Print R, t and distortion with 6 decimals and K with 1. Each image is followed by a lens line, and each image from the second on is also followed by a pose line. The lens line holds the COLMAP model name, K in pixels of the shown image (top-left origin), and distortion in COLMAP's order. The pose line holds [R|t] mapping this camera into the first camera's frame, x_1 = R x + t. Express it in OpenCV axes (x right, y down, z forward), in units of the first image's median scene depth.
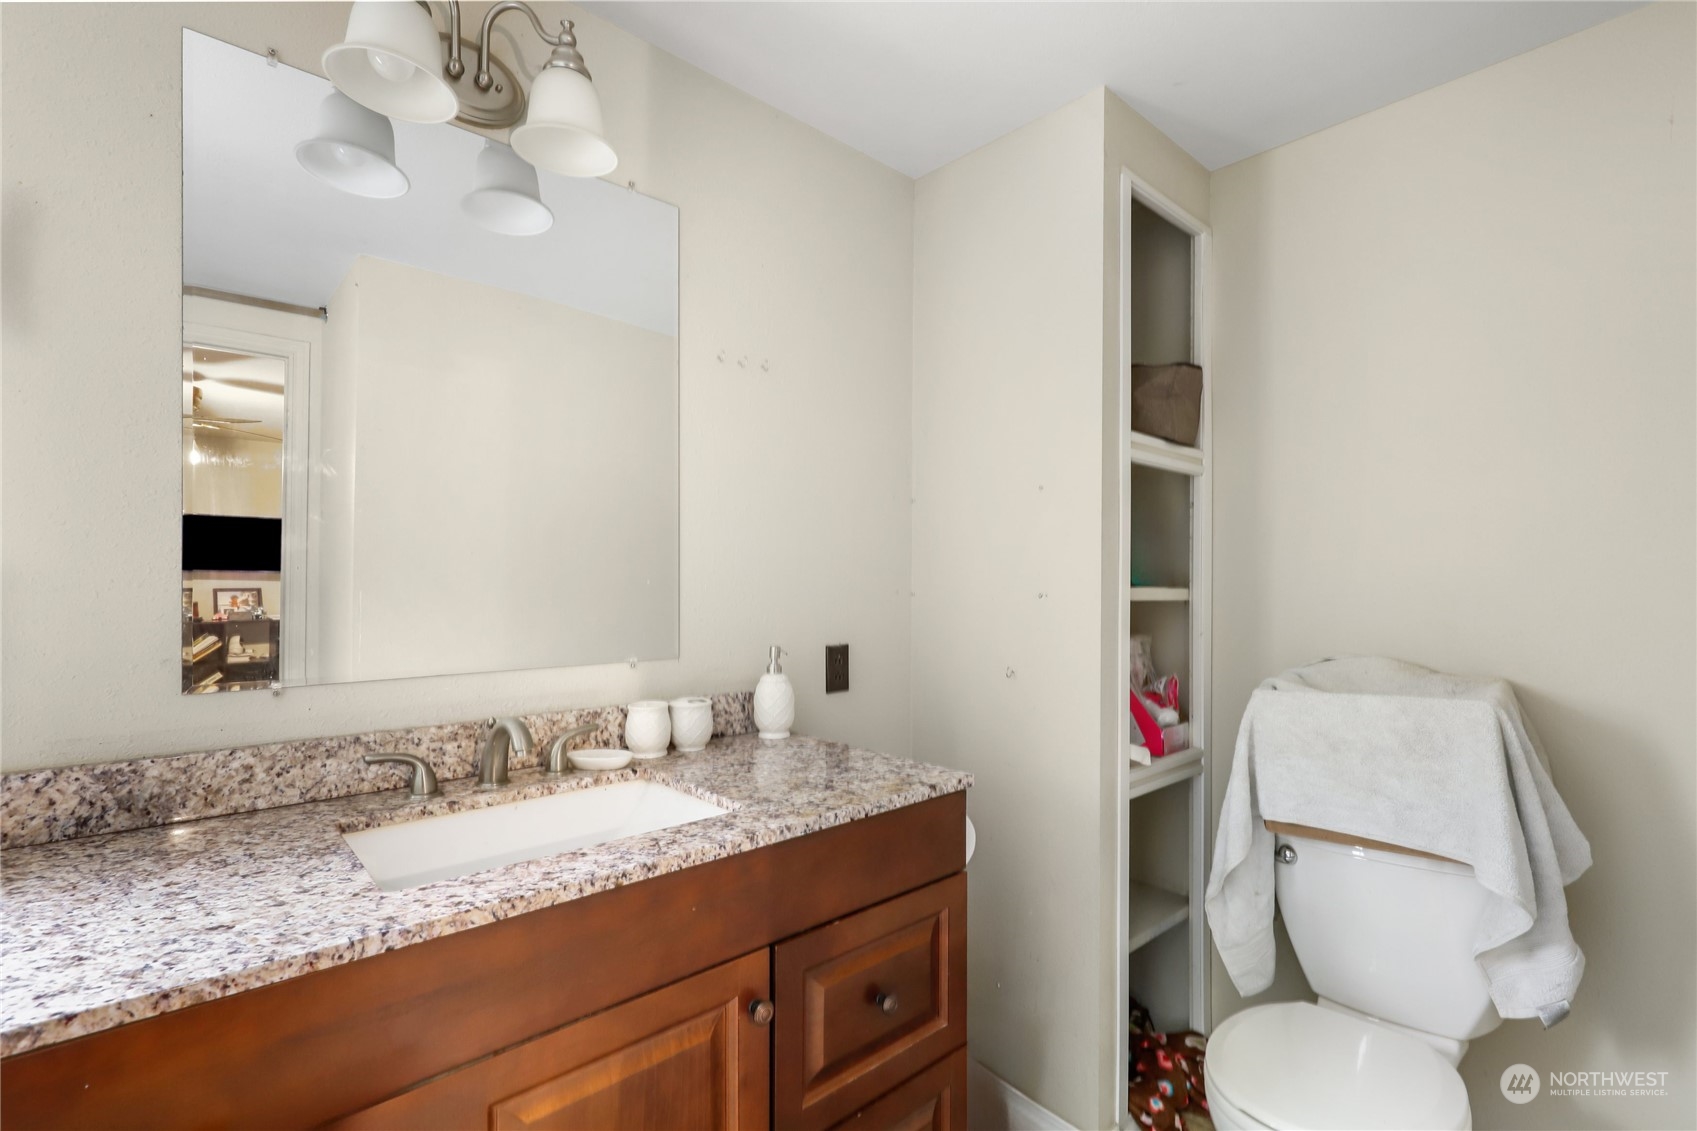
lens RADIAL K [[785.1, 0, 857.5], [0, 785.1, 571.1], [0, 0, 1]] dist [-0.001793, 0.000567]
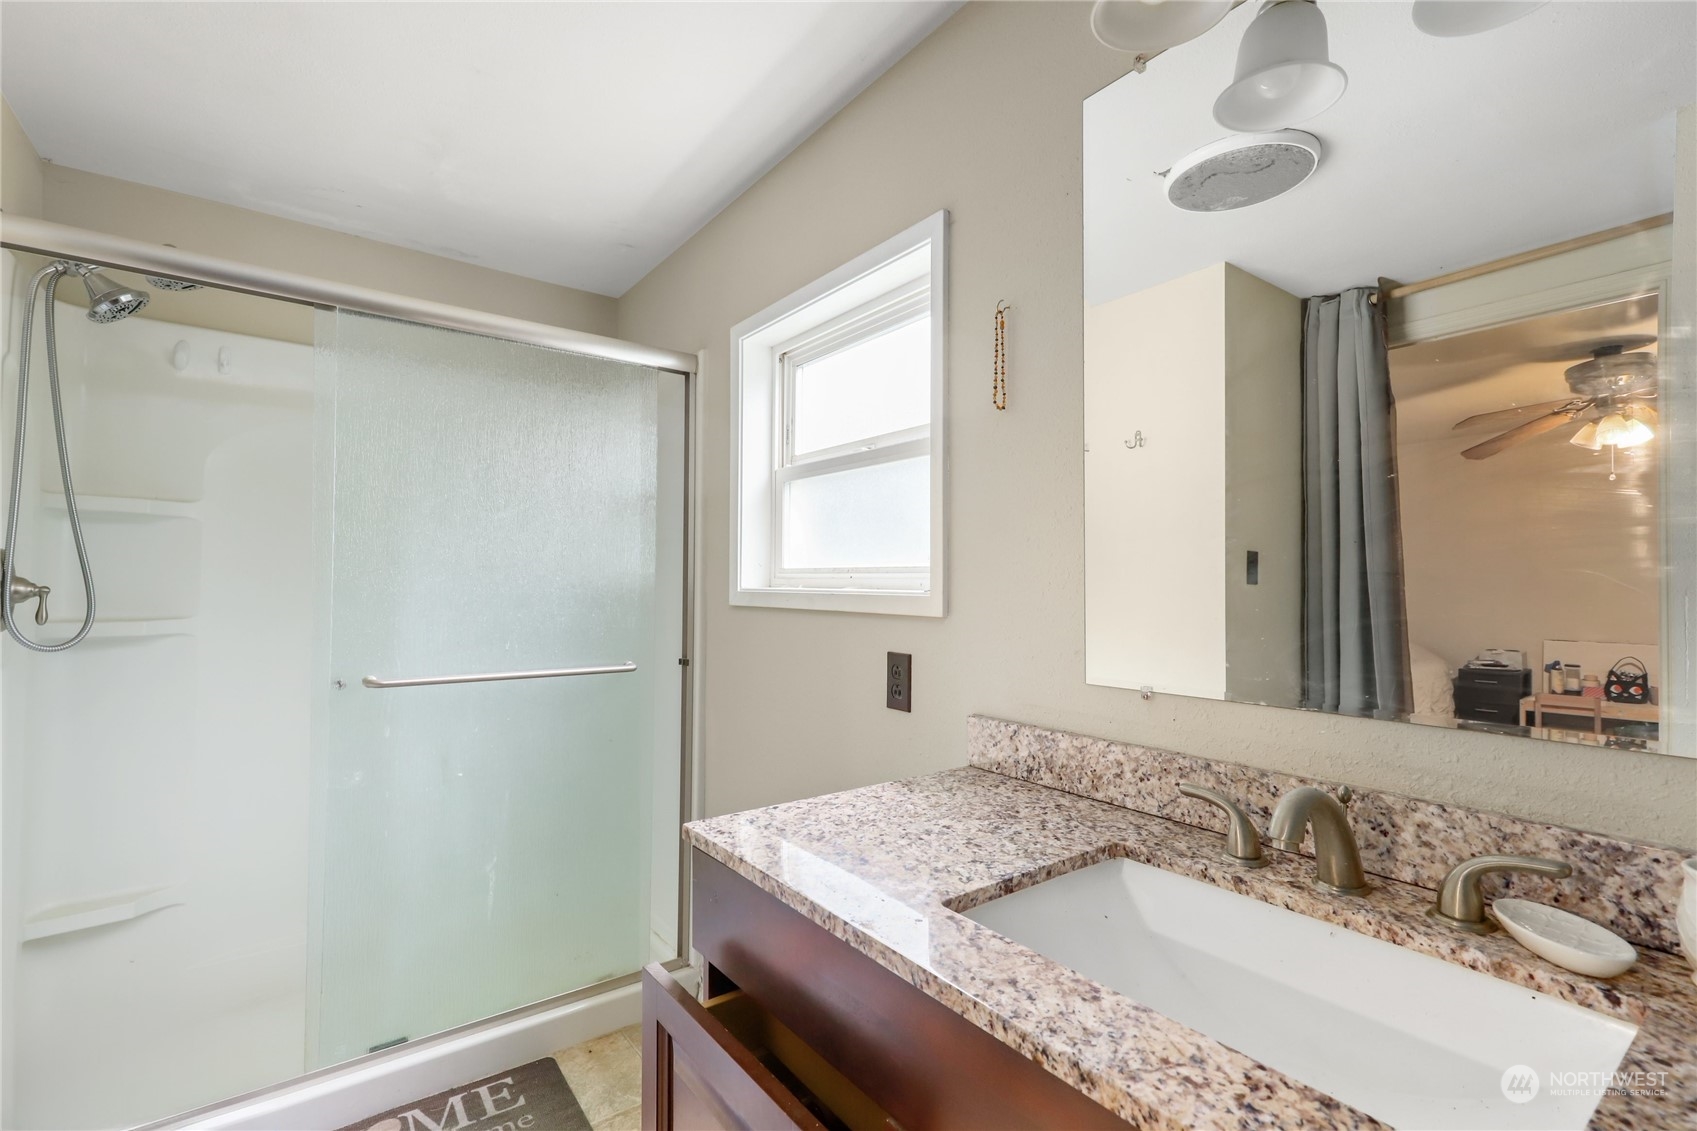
lens RADIAL K [[785.1, 0, 860.6], [0, 785.1, 575.1], [0, 0, 1]] dist [-0.001793, 0.000567]
pose [[-0.122384, -0.011874, -0.992412, 0.298023], [0.010286, 0.999860, -0.013231, 0.014383], [0.992430, -0.011827, -0.122245, 0.818570]]
